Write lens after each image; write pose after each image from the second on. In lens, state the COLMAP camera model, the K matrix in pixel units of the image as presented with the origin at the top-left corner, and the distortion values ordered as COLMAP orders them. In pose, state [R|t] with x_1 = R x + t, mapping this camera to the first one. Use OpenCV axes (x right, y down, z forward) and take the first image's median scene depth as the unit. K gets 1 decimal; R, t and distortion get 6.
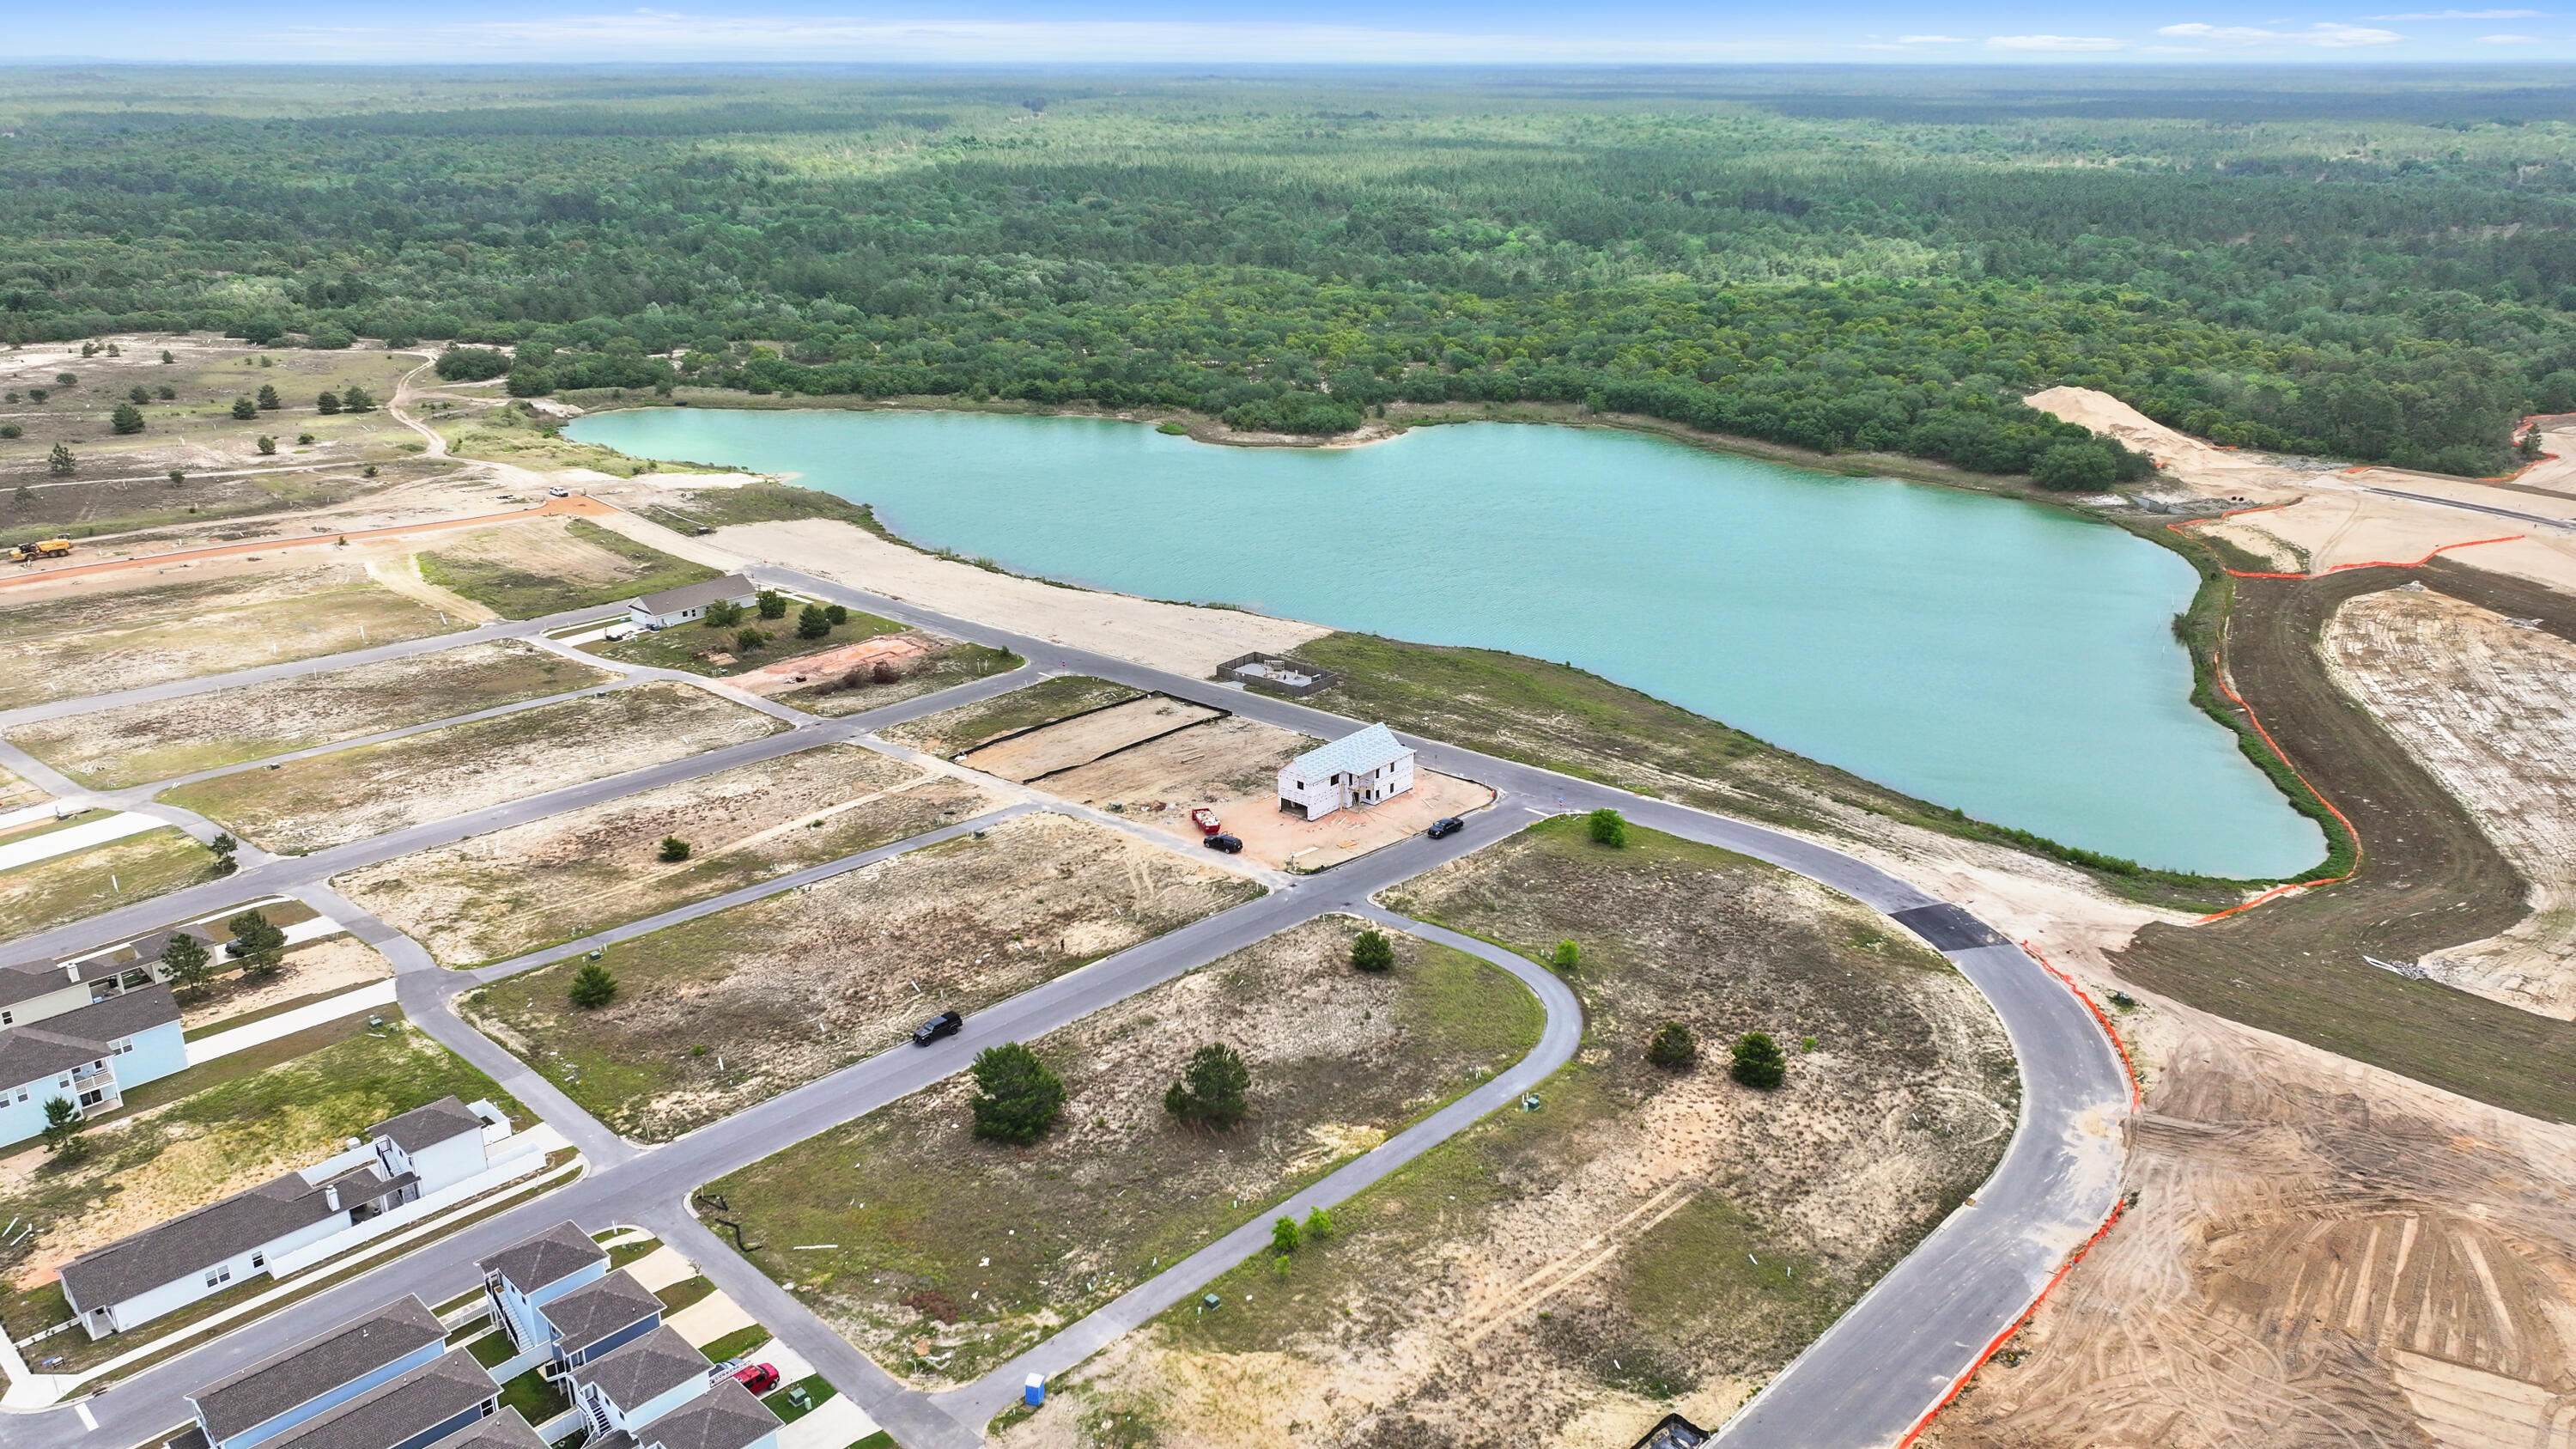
lens RADIAL K [[1815.8, 0, 1300.1], [0, 1815.8, 722.1], [0, 0, 1]] dist [0.009644, -0.000561]
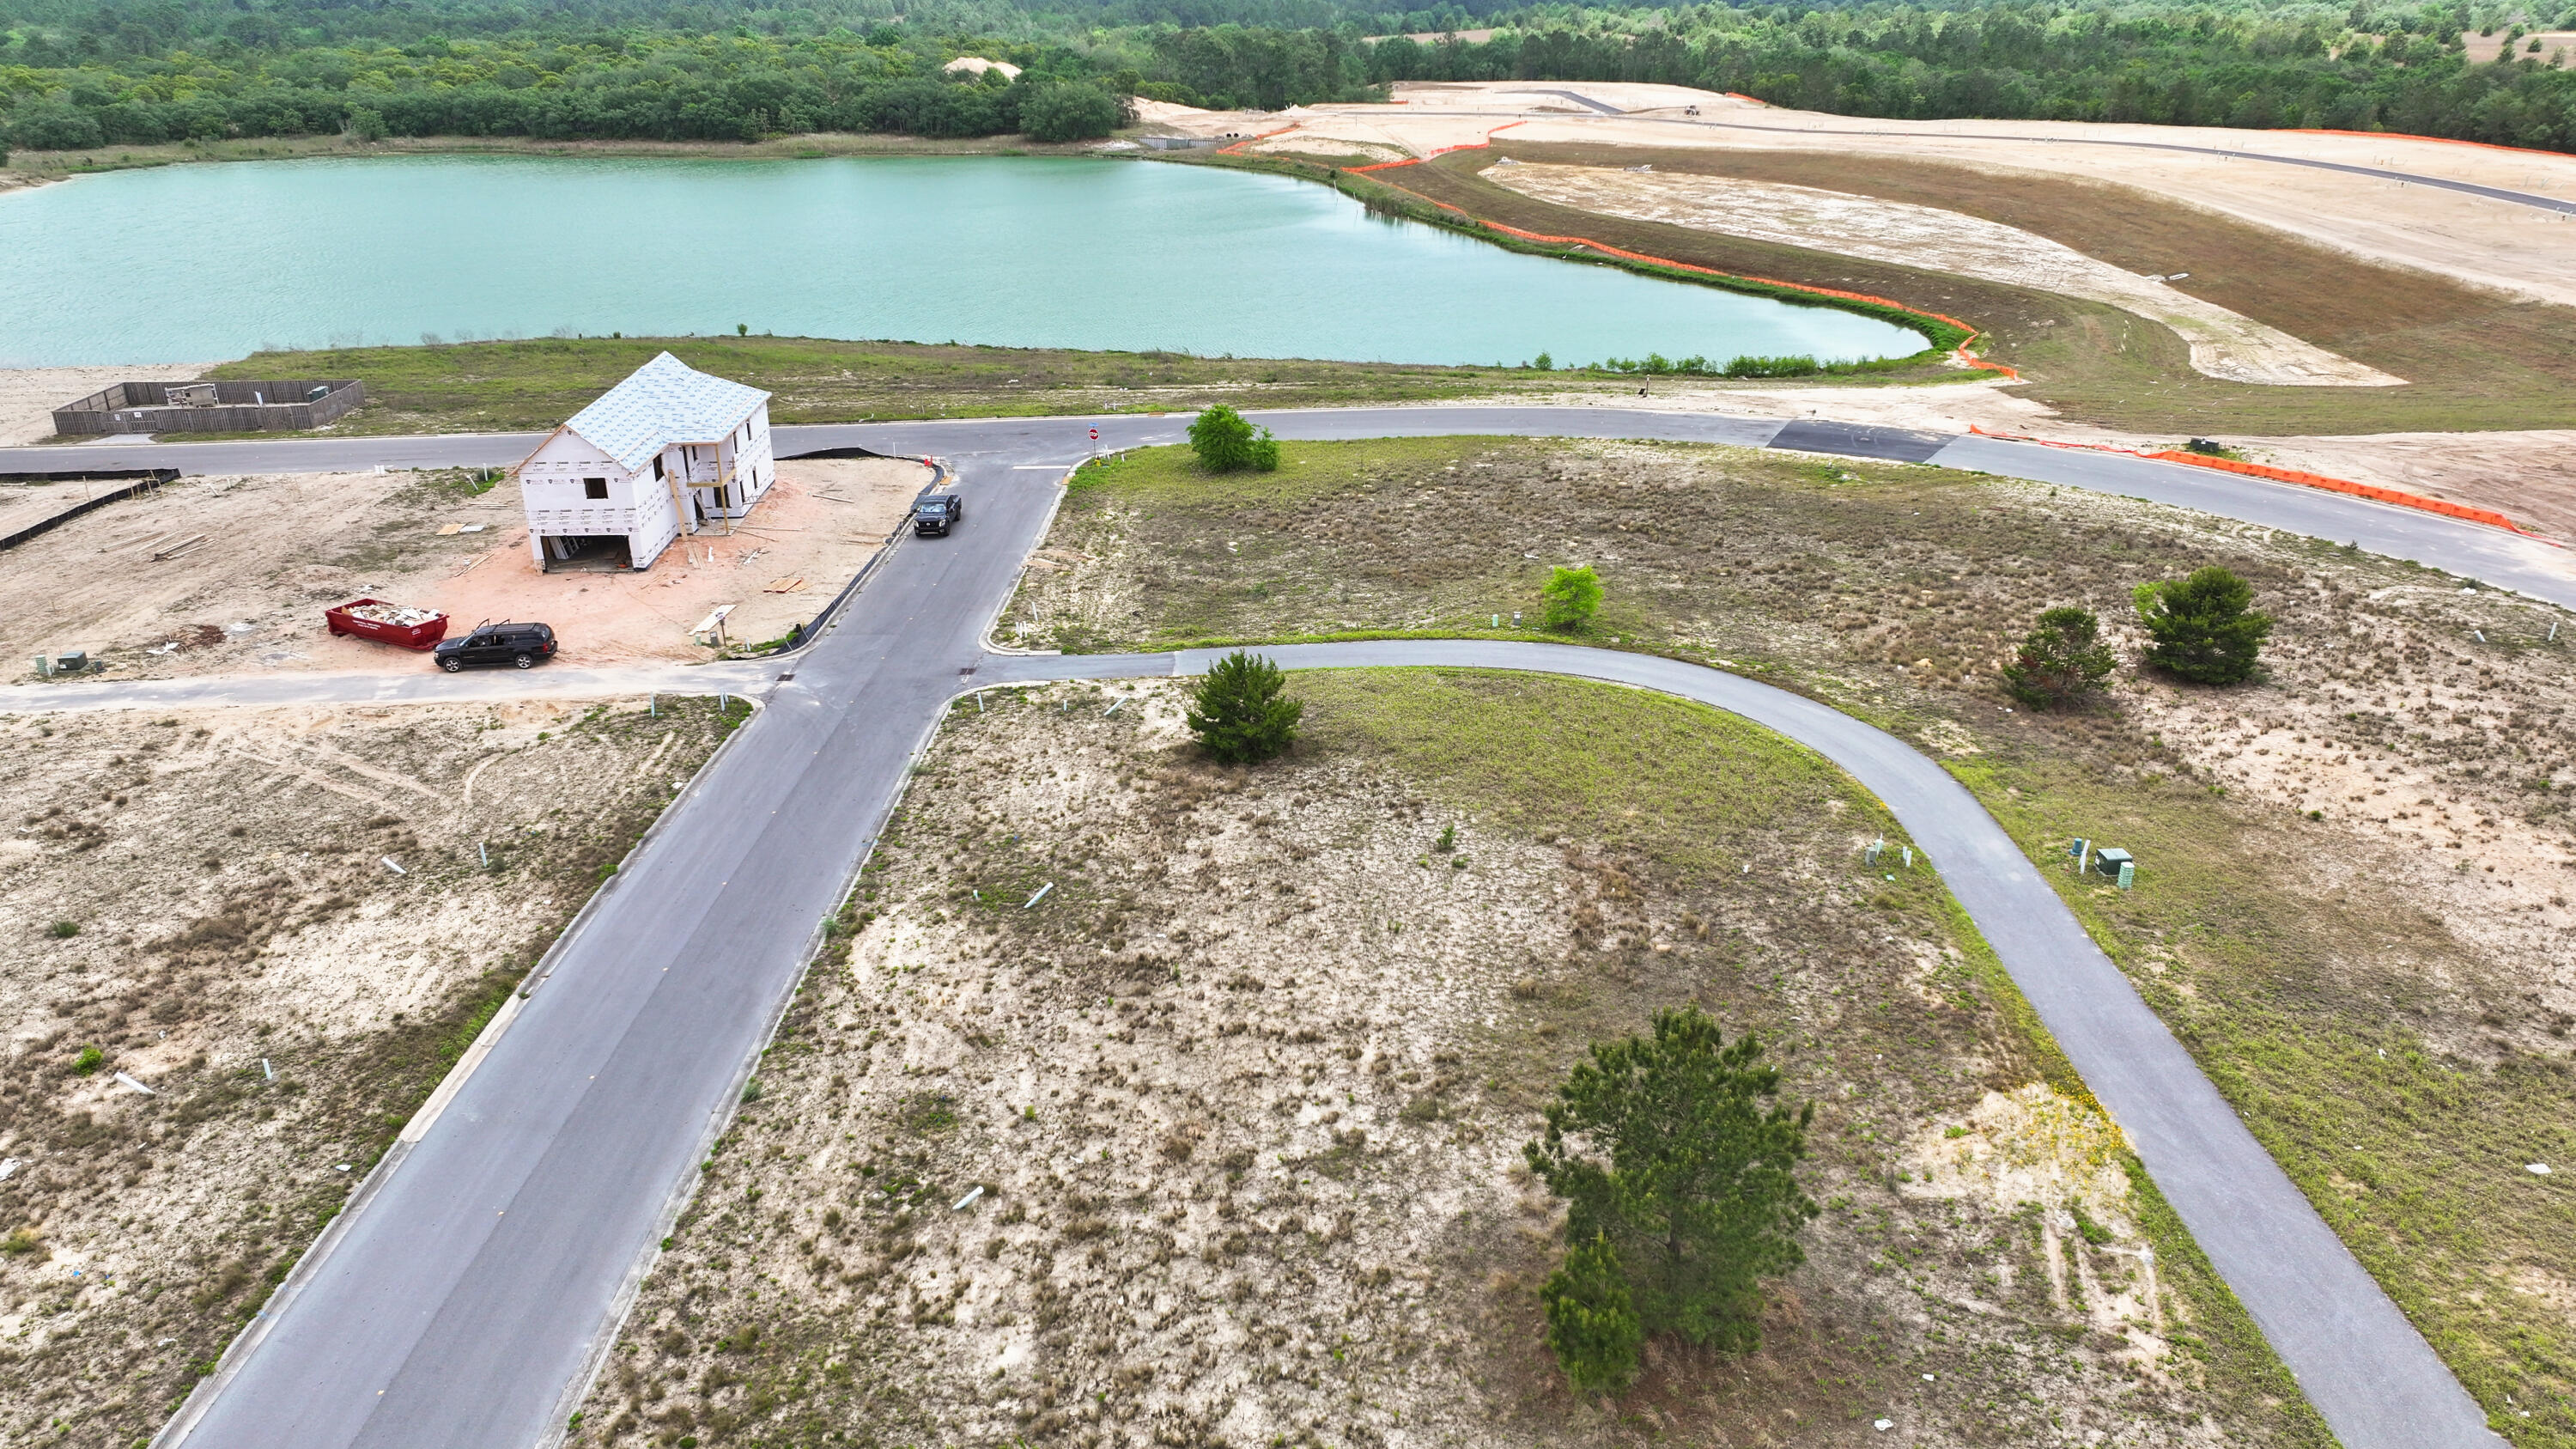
lens RADIAL K [[1798.2, 0, 1294.5], [0, 1798.2, 729.7], [0, 0, 1]] dist [0.005912, 0.001911]
pose [[0.731515, -0.275102, 0.623863, -0.161198], [0.240552, 0.960283, 0.141390, 0.071735], [-0.637982, 0.046643, 0.768638, 0.632638]]
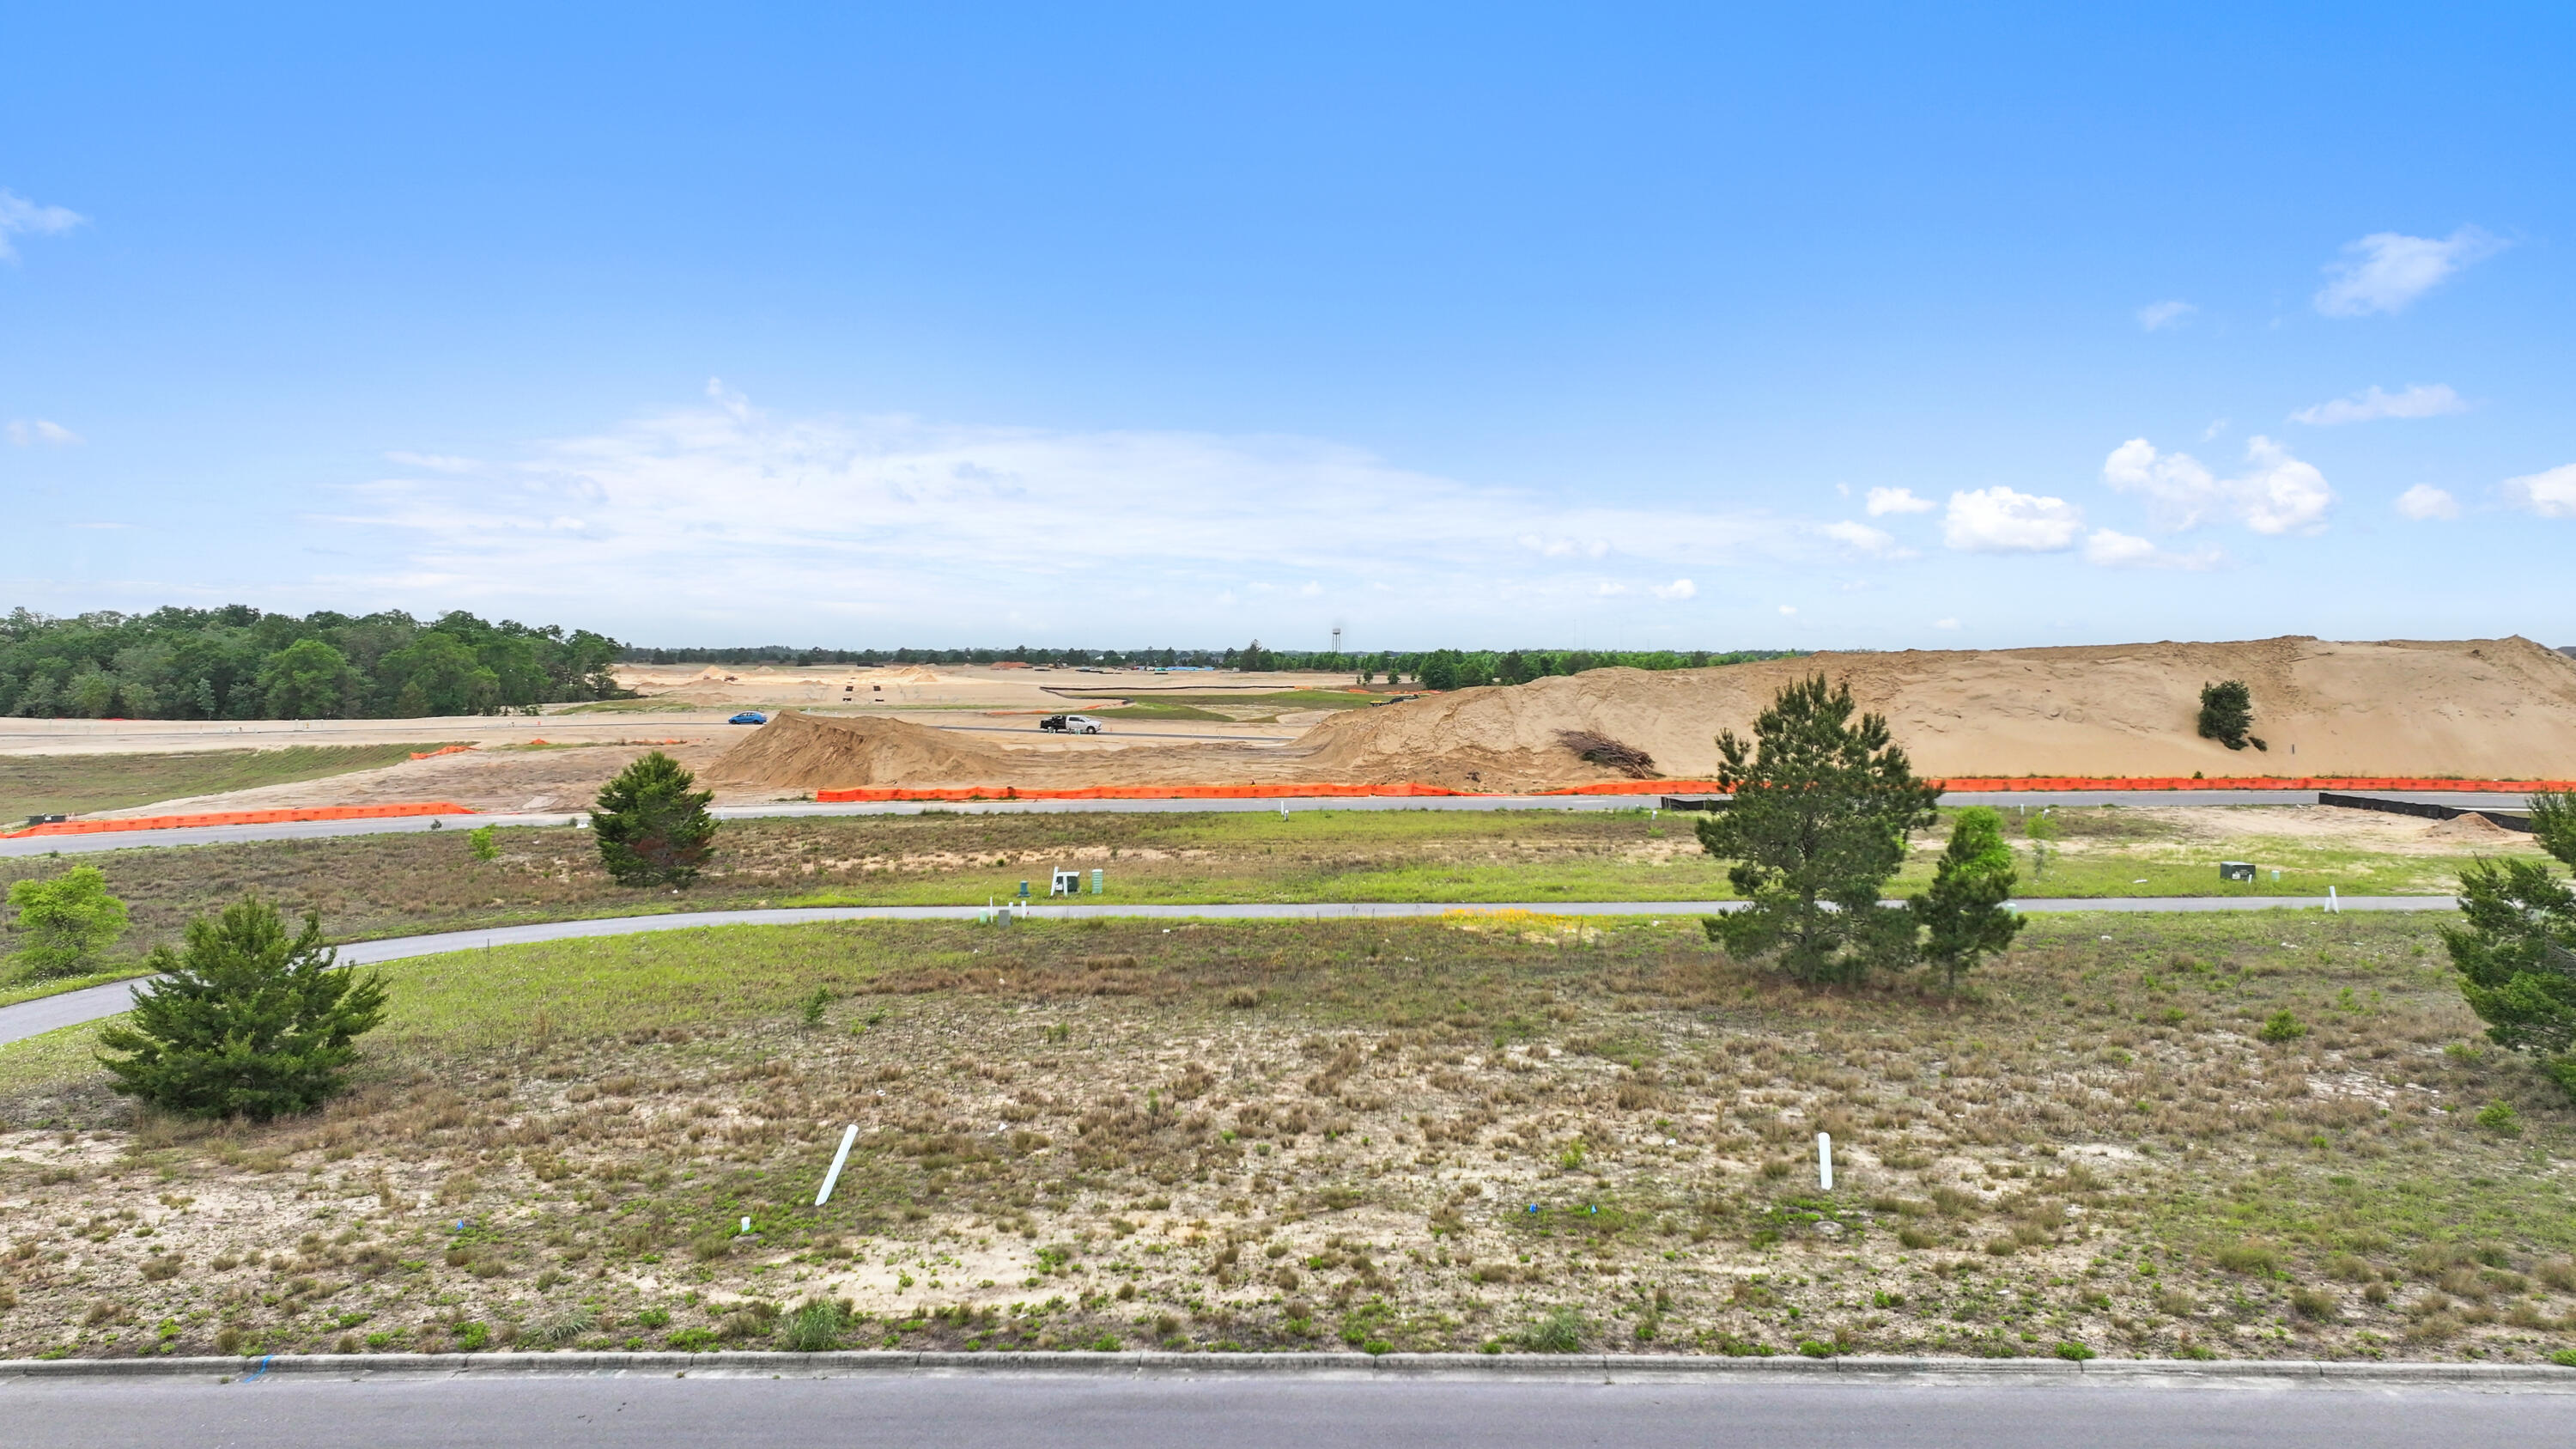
lens RADIAL K [[1798.2, 0, 1294.5], [0, 1798.2, 729.7], [0, 0, 1]] dist [0.005912, 0.001911]
pose [[-0.652452, -0.025089, 0.757415, -0.150408], [0.253751, 0.934526, 0.249541, 0.069449], [-0.714085, 0.355008, -0.603367, 0.909244]]
